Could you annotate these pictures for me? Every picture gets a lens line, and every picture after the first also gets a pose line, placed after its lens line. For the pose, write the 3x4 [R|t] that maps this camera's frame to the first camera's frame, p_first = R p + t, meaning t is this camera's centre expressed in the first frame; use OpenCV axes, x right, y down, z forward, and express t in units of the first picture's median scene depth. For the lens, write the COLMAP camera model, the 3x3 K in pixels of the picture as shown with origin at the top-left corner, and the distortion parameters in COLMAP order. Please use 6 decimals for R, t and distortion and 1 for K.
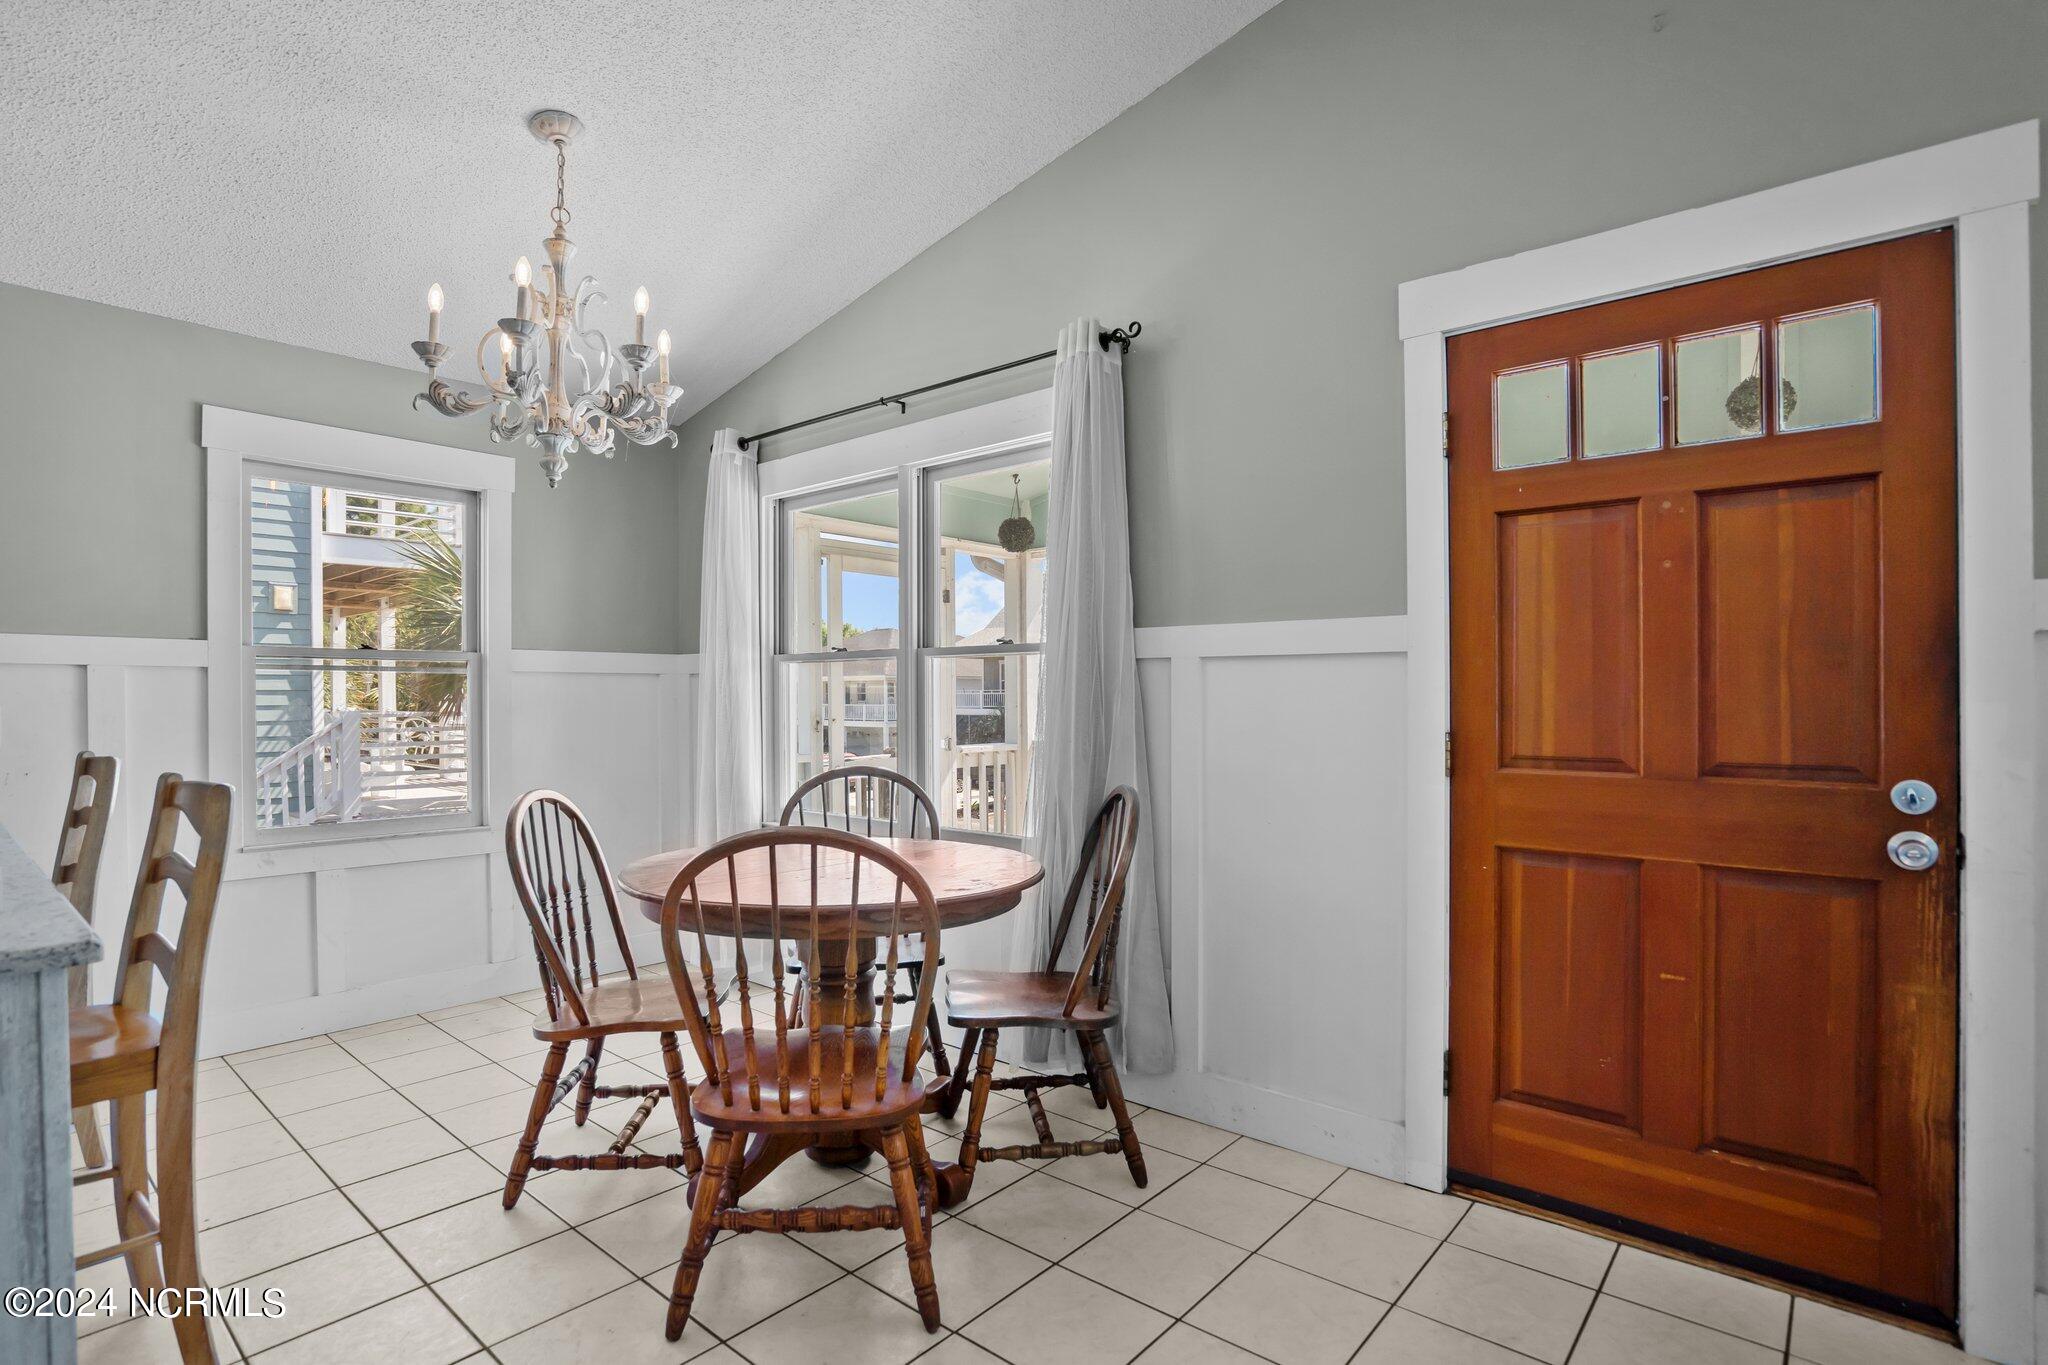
lens RADIAL K [[993.1, 0, 1024.8], [0, 993.1, 700.1], [0, 0, 1]] dist [-0.015766, 0.000379]
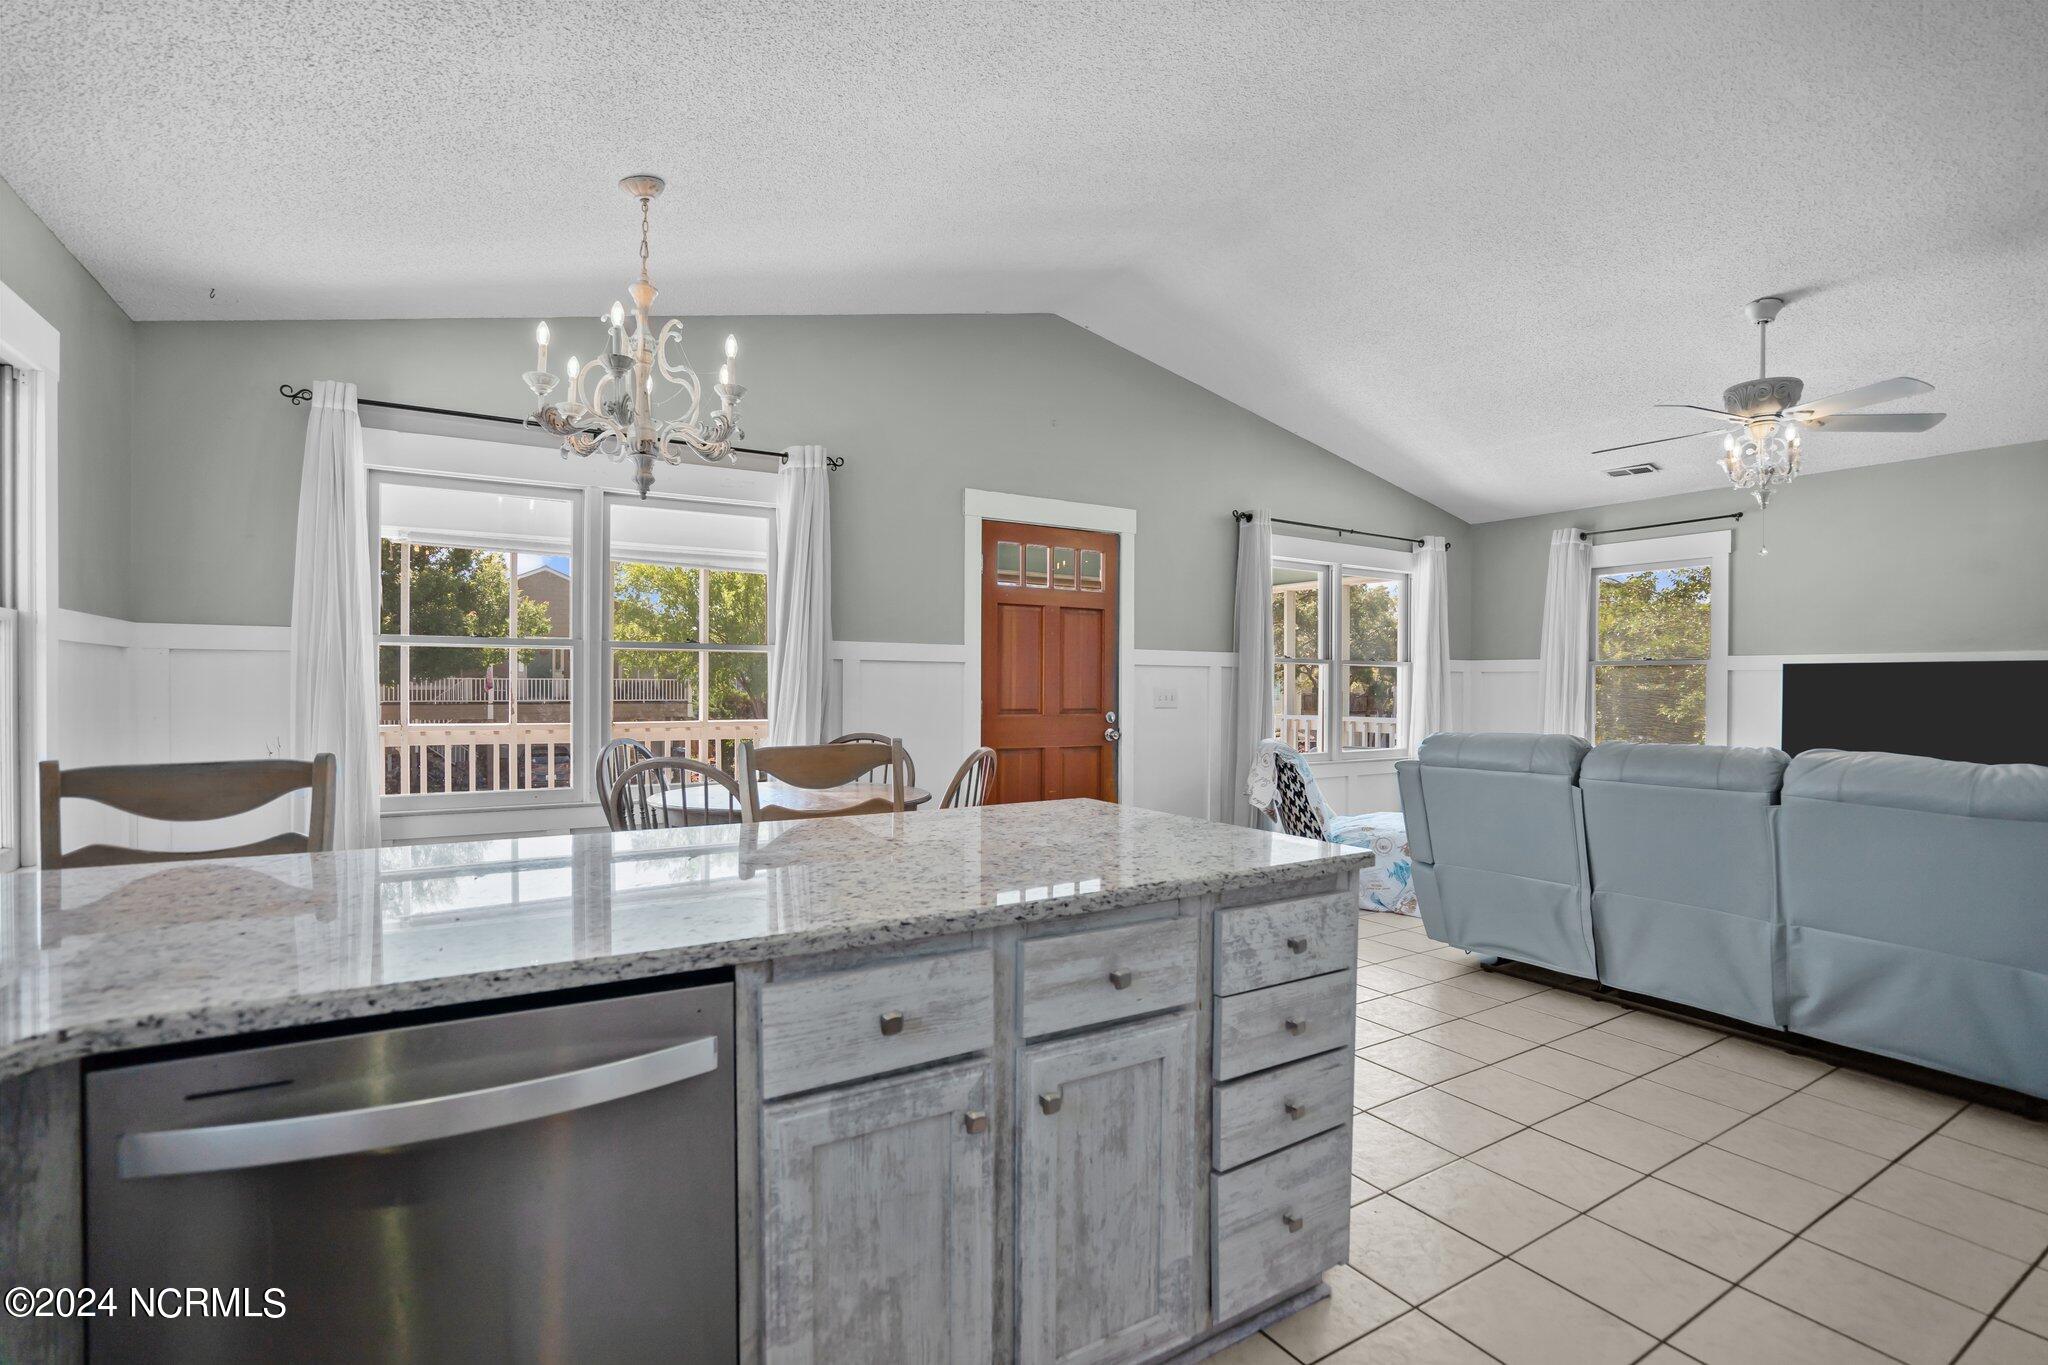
lens RADIAL K [[950.7, 0, 1018.1], [0, 950.7, 687.4], [0, 0, 1]] dist [-0.058794, 0.020959]
pose [[0.308098, 0.001305, 0.951354, -1.687416], [-0.000941, 0.999999, -0.001067, 0.008438], [-0.951354, -0.000566, 0.308099, 0.299855]]
